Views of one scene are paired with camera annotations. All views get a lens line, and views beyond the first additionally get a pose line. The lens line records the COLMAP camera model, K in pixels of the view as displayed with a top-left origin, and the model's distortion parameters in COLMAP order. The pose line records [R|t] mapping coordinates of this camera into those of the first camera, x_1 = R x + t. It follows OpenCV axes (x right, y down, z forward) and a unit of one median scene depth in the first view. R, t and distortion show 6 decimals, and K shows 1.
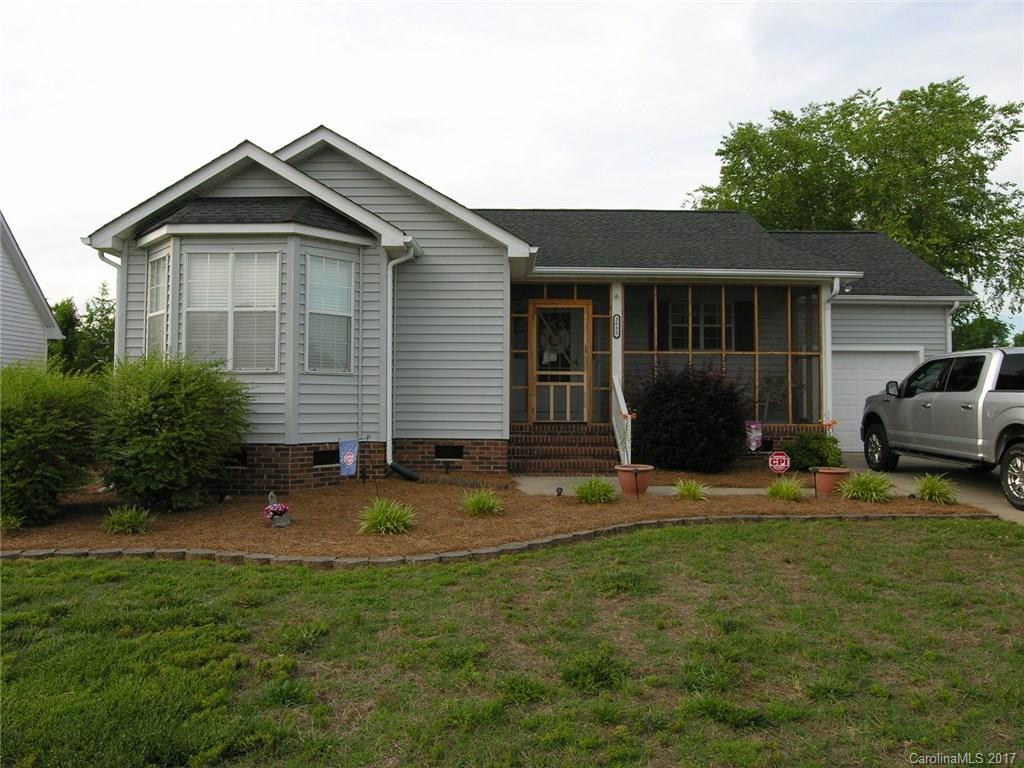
lens RADIAL K [[737.2, 0, 512.3], [0, 737.2, 384.3], [0, 0, 1]] dist [-0.061218, 0.006494]
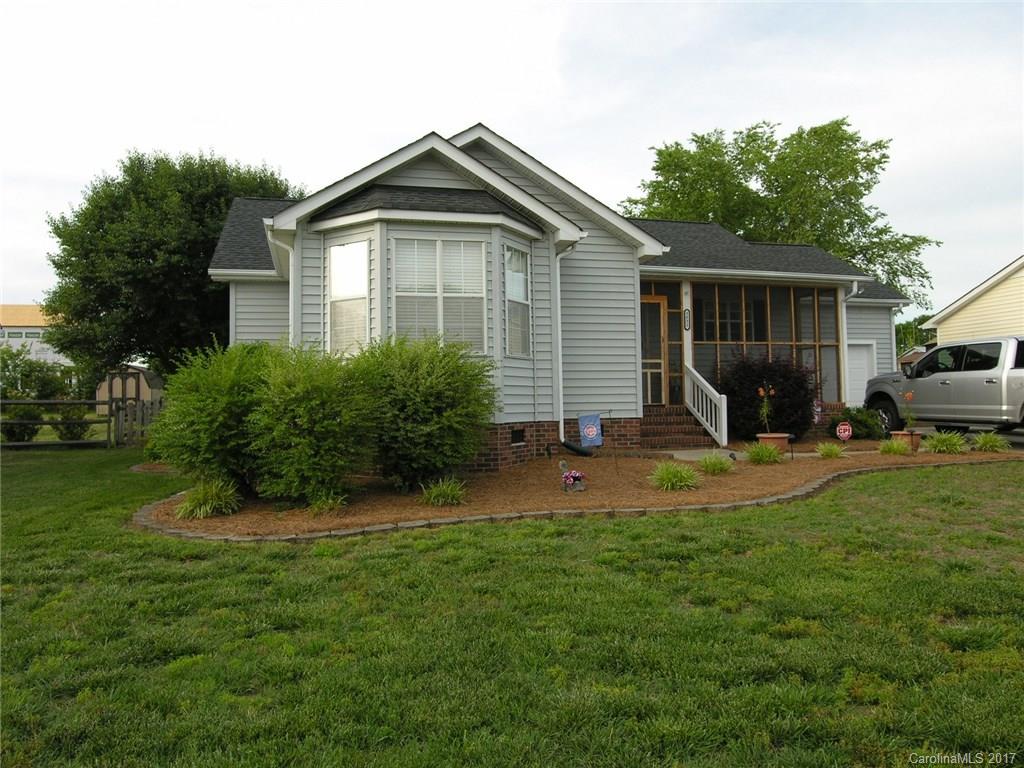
lens RADIAL K [[737.2, 0, 513.7], [0, 737.2, 385.3], [0, 0, 1]] dist [-0.061218, 0.006494]
pose [[0.965449, -0.013654, 0.260235, -0.481723], [0.015403, 0.999870, -0.004684, 0.027706], [-0.260138, 0.008531, 0.965534, -0.027073]]
